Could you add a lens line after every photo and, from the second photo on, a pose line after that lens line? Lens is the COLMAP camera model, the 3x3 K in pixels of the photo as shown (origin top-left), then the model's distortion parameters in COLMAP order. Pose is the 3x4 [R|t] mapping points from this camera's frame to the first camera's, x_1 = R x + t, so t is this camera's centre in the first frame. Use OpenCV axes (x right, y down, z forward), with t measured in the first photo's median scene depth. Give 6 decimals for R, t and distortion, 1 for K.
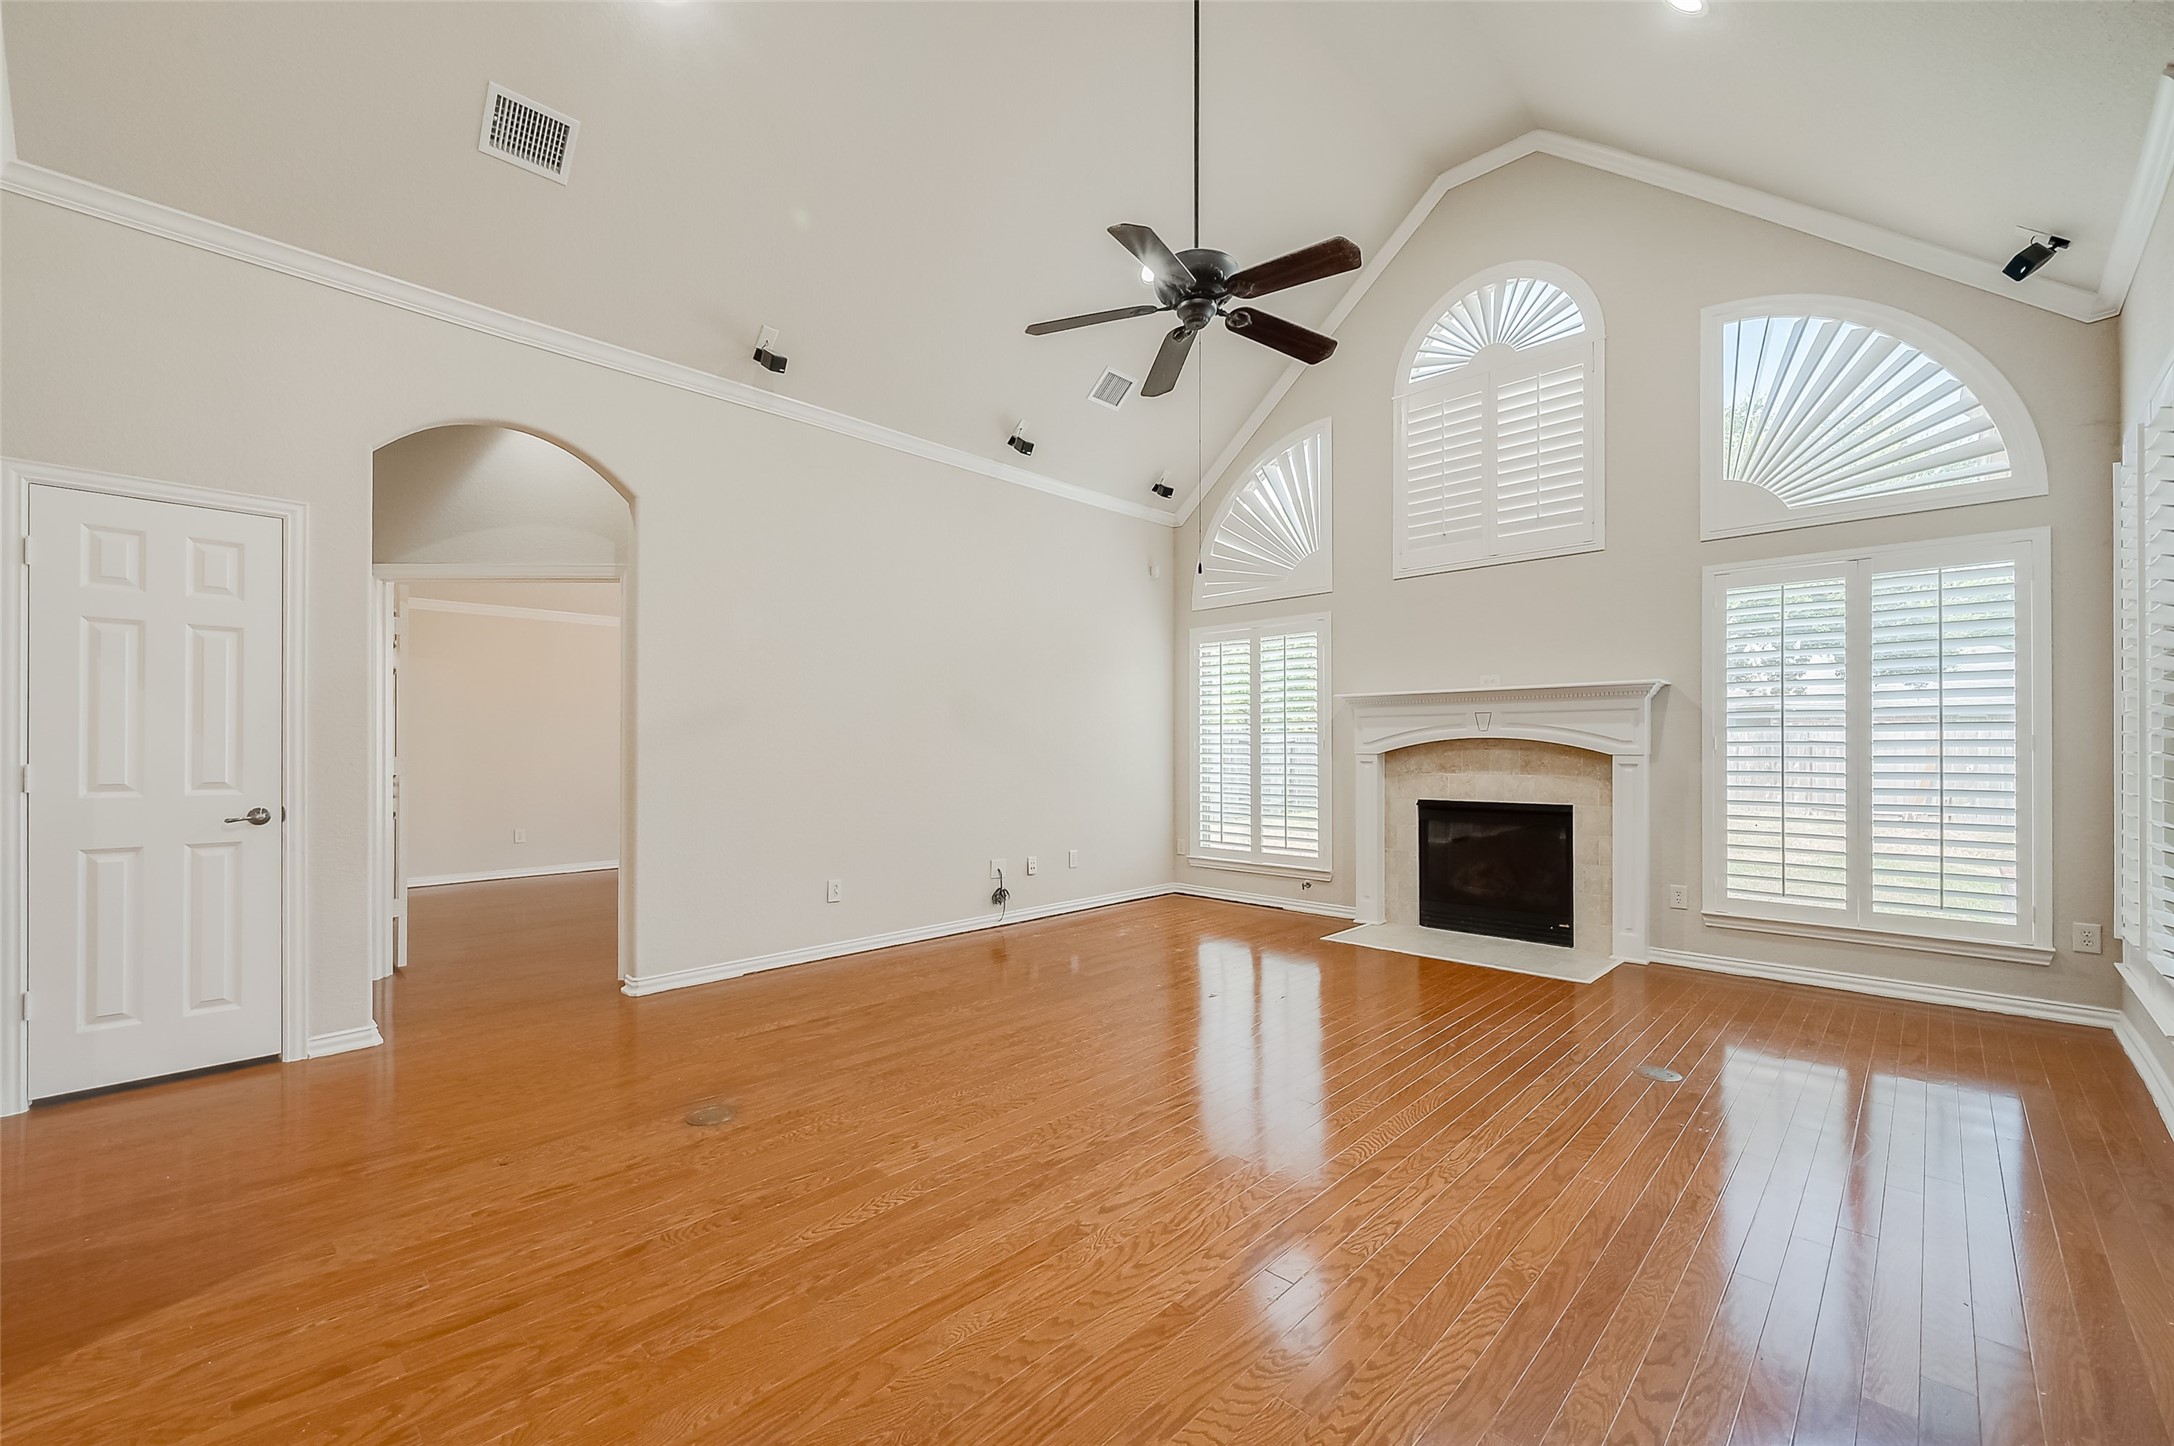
lens RADIAL K [[879.8, 0, 1081.3], [0, 879.8, 738.3], [0, 0, 1]] dist [0.001267, 0.000148]
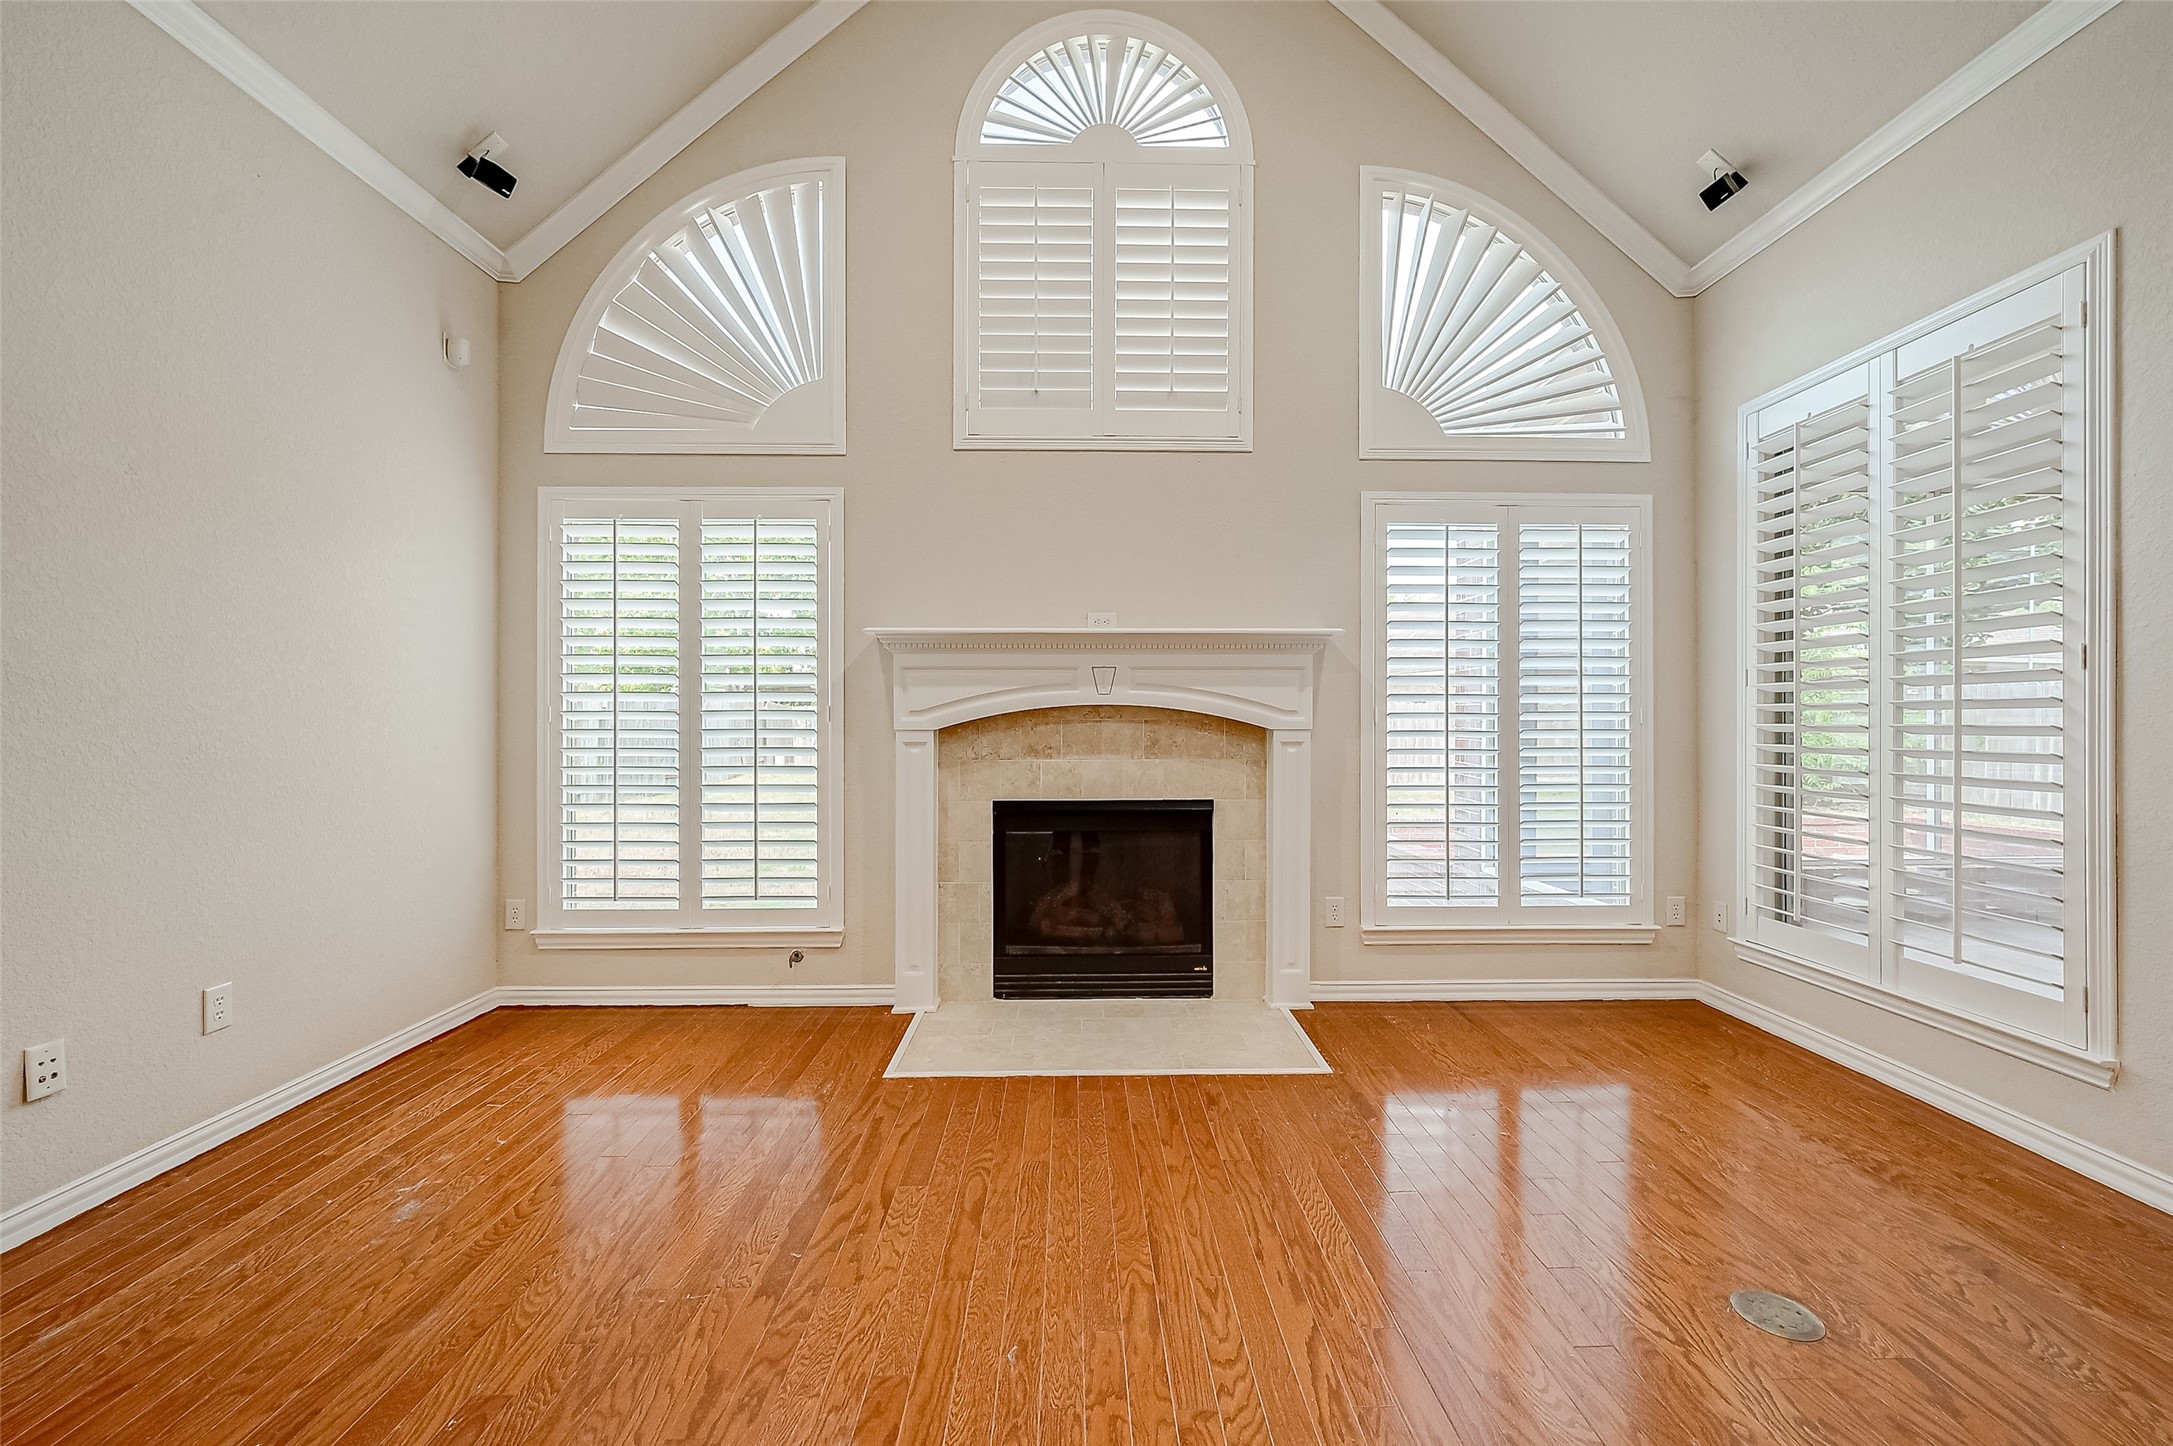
lens RADIAL K [[879.4, 0, 1095.1], [0, 879.4, 716.0], [0, 0, 1]] dist [0.001267, 0.000148]
pose [[0.696584, 0.004032, 0.717464, -0.022349], [-0.008833, 0.999957, 0.002957, 0.005732], [-0.717421, -0.008397, 0.696589, 0.509890]]
